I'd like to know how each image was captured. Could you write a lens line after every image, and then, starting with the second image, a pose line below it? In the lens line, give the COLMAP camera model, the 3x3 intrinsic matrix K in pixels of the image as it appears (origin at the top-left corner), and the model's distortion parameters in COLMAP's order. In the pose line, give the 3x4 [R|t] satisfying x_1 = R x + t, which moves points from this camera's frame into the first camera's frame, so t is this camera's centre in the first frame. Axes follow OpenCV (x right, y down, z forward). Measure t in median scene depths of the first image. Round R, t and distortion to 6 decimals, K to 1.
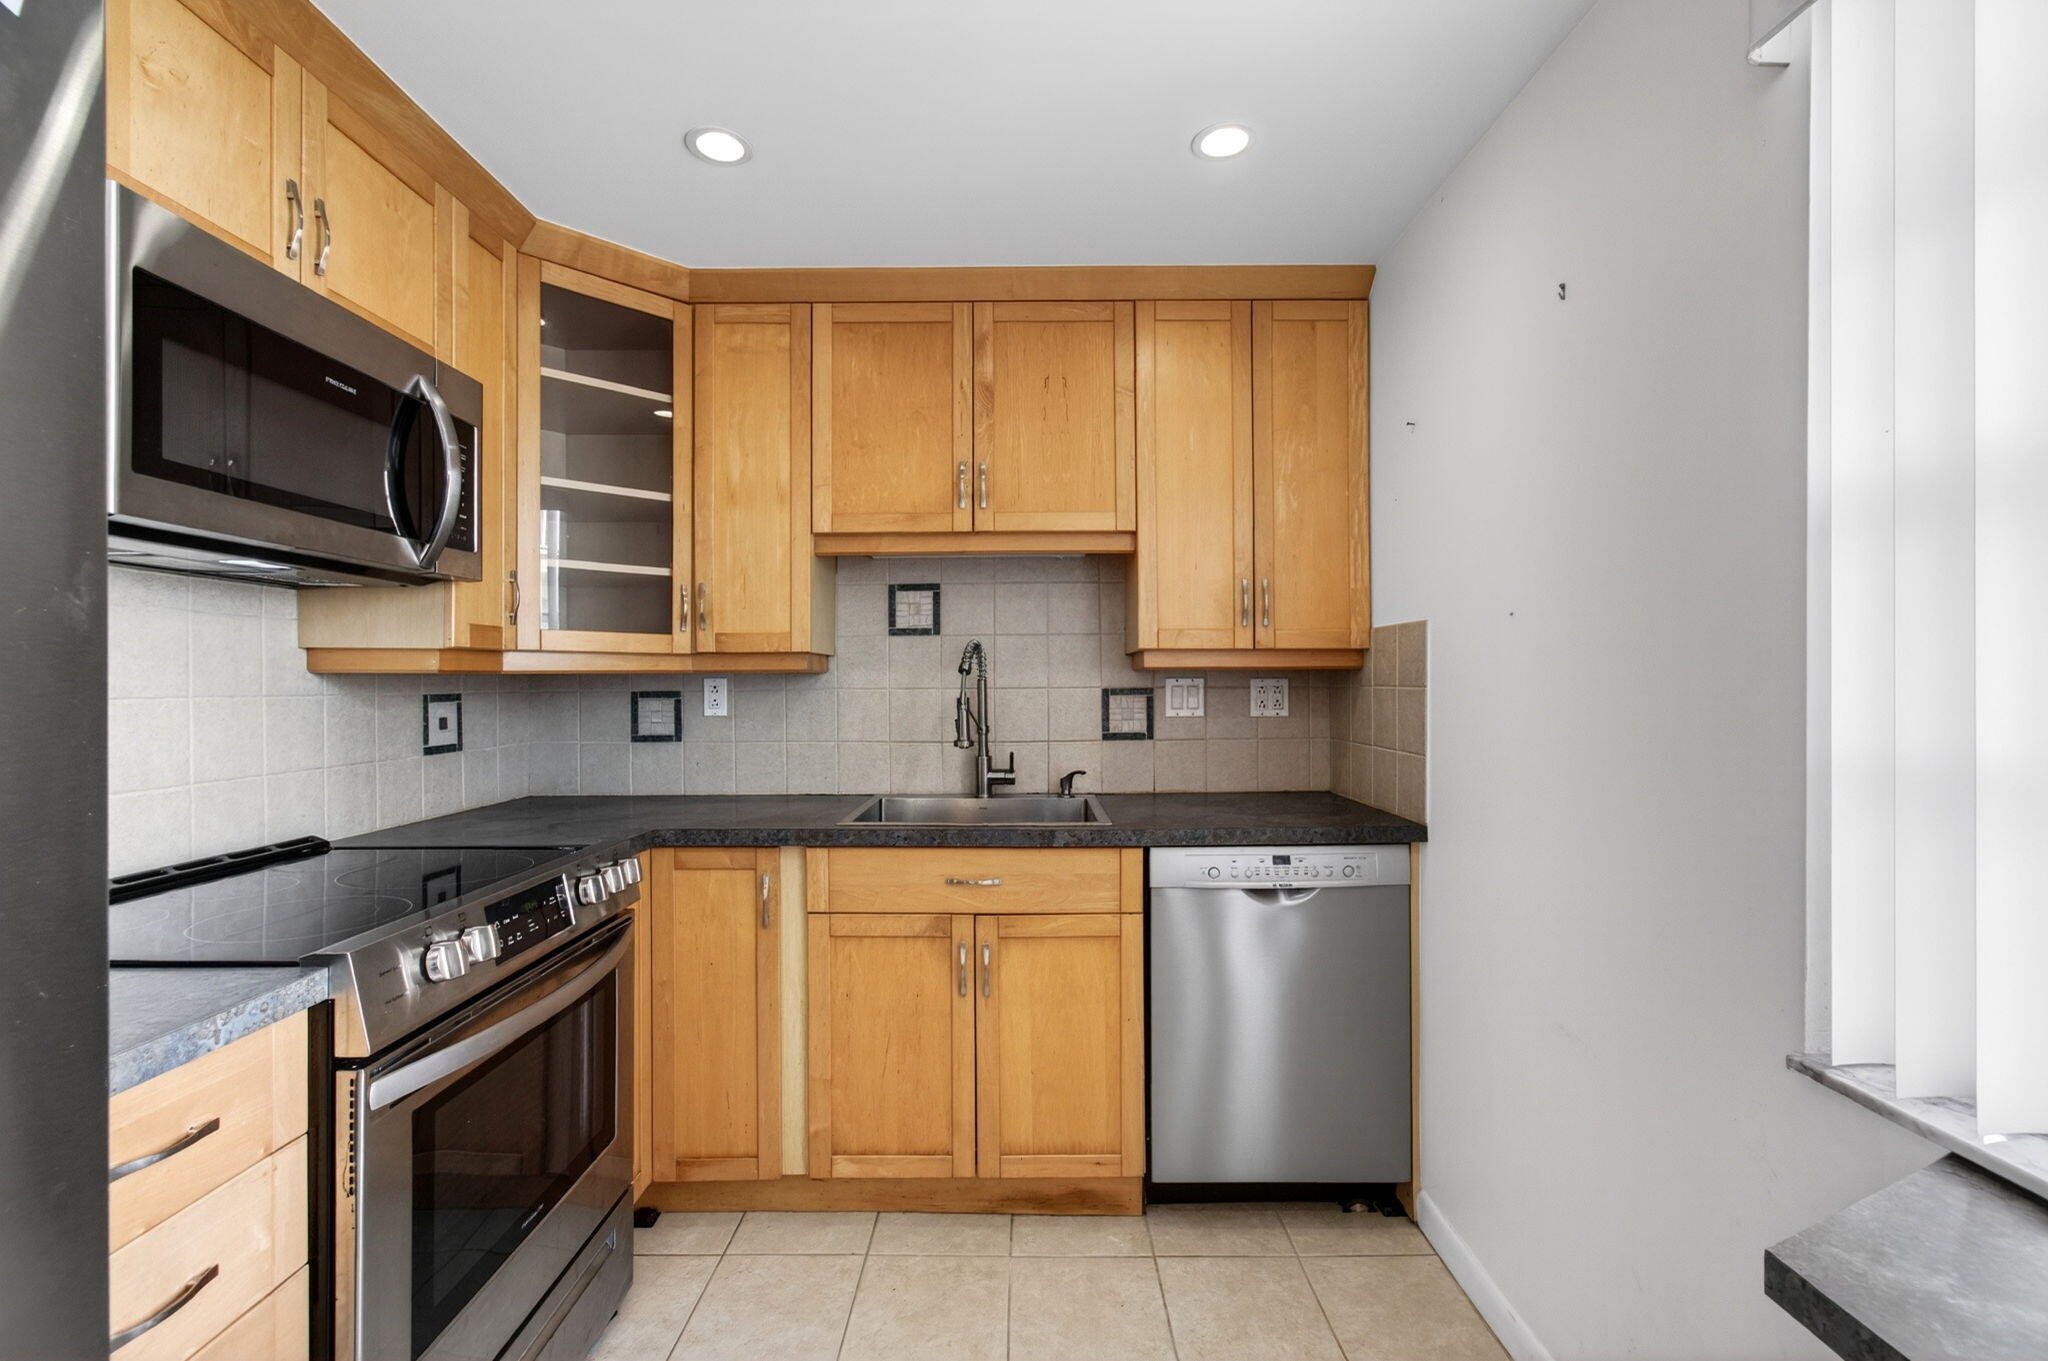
lens RADIAL K [[918.4, 0, 1025.4], [0, 918.4, 690.2], [0, 0, 1]] dist [-0.072068, 0.085152]
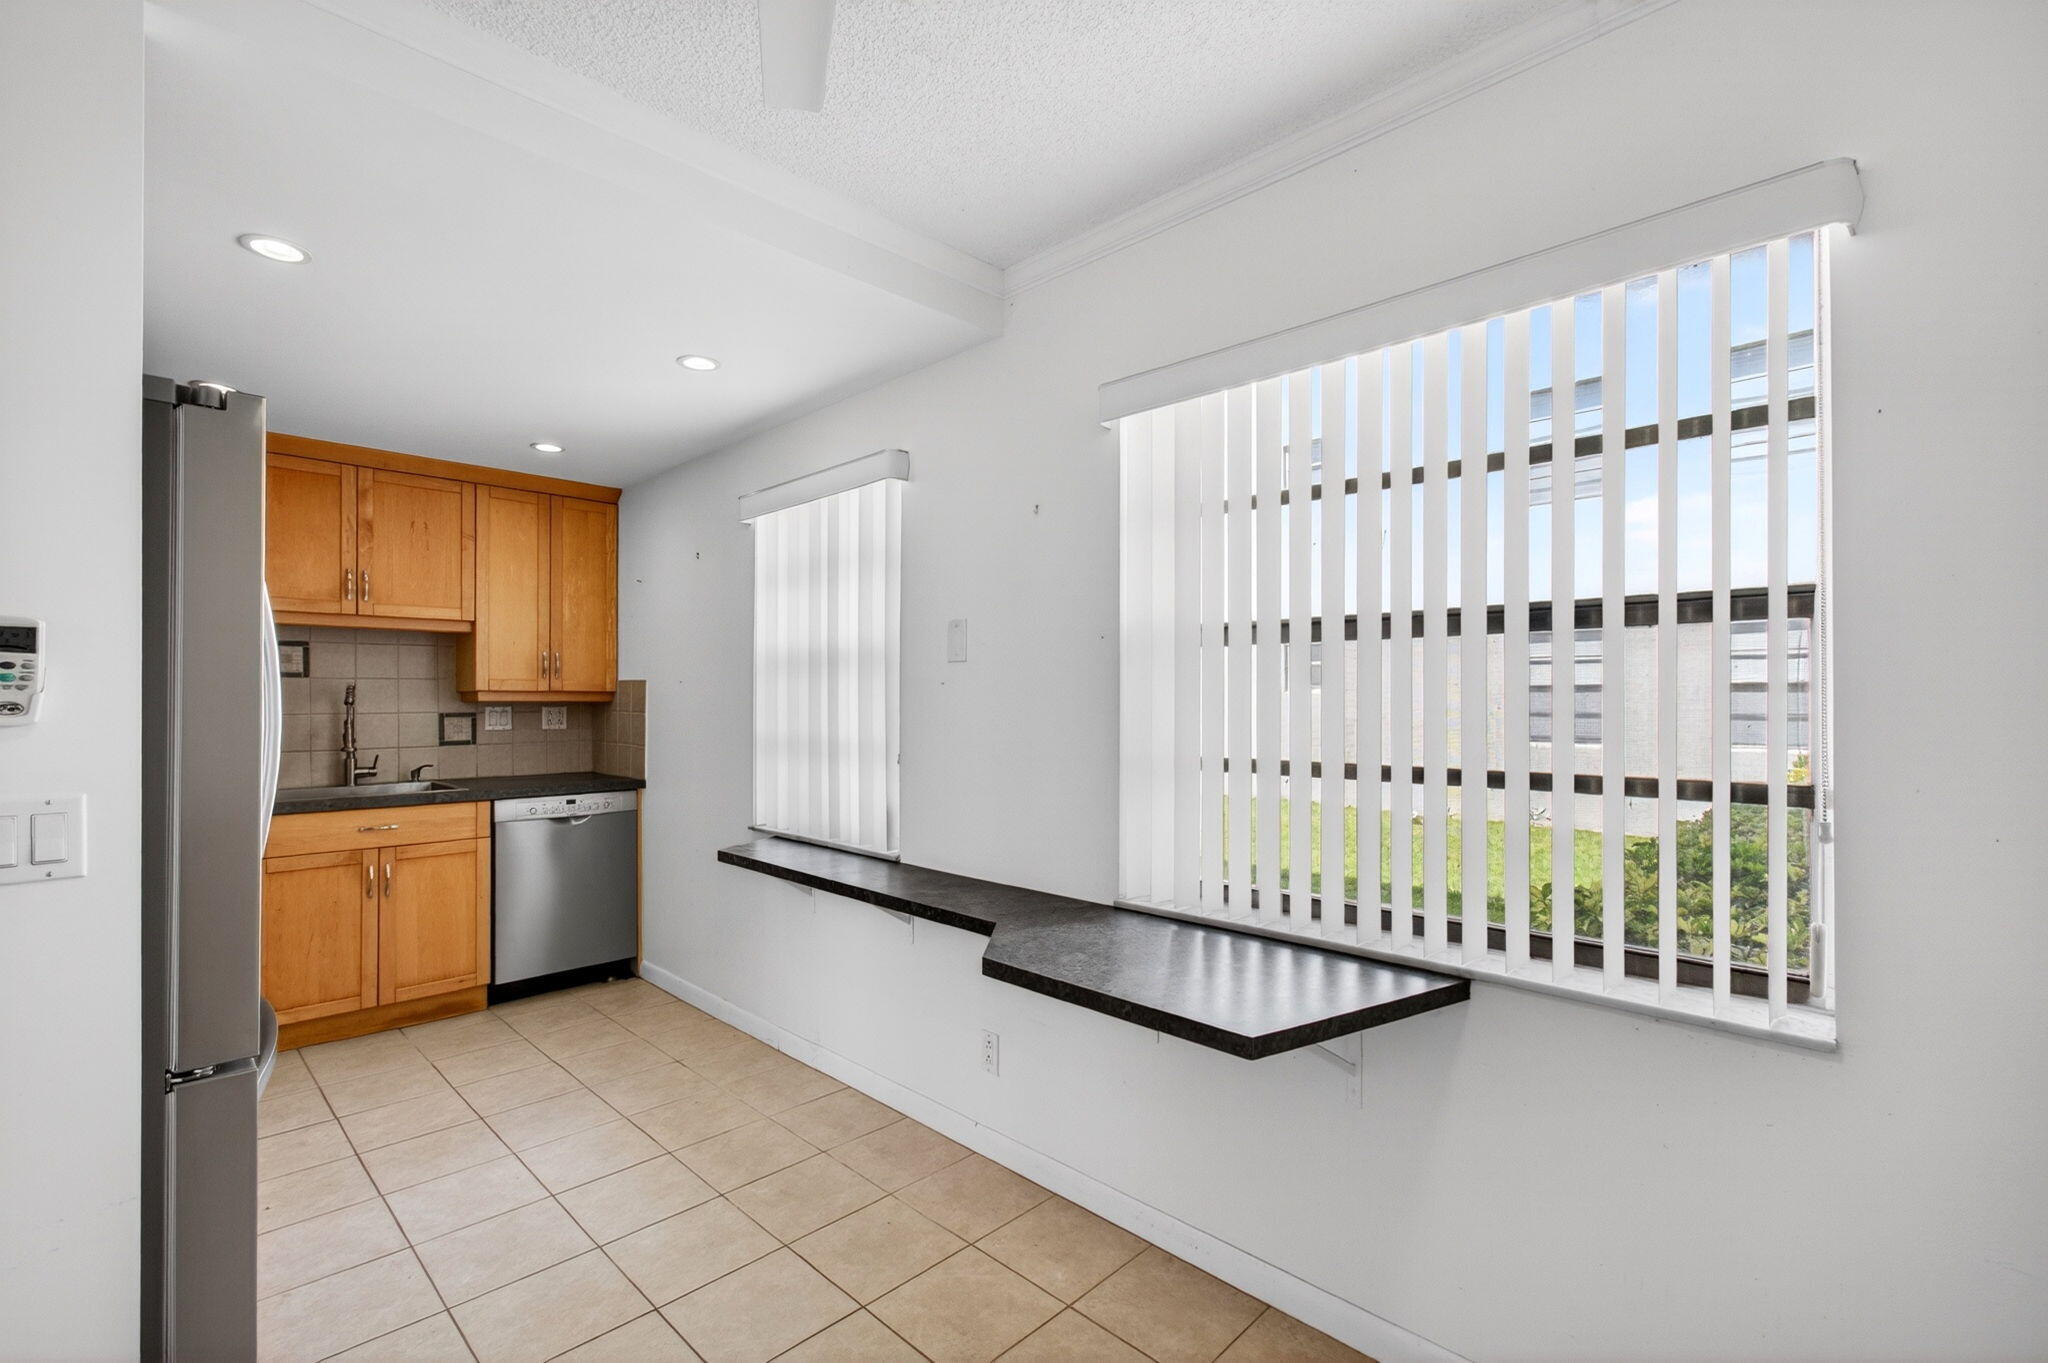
lens RADIAL K [[906.0, 0, 1028.3], [0, 906.0, 692.1], [0, 0, 1]] dist [0.002774, 0.000159]
pose [[0.694149, 0.008762, 0.719778, -0.376077], [-0.000127, 0.999927, -0.012049, -0.021778], [-0.719831, 0.008272, 0.694100, -0.904428]]
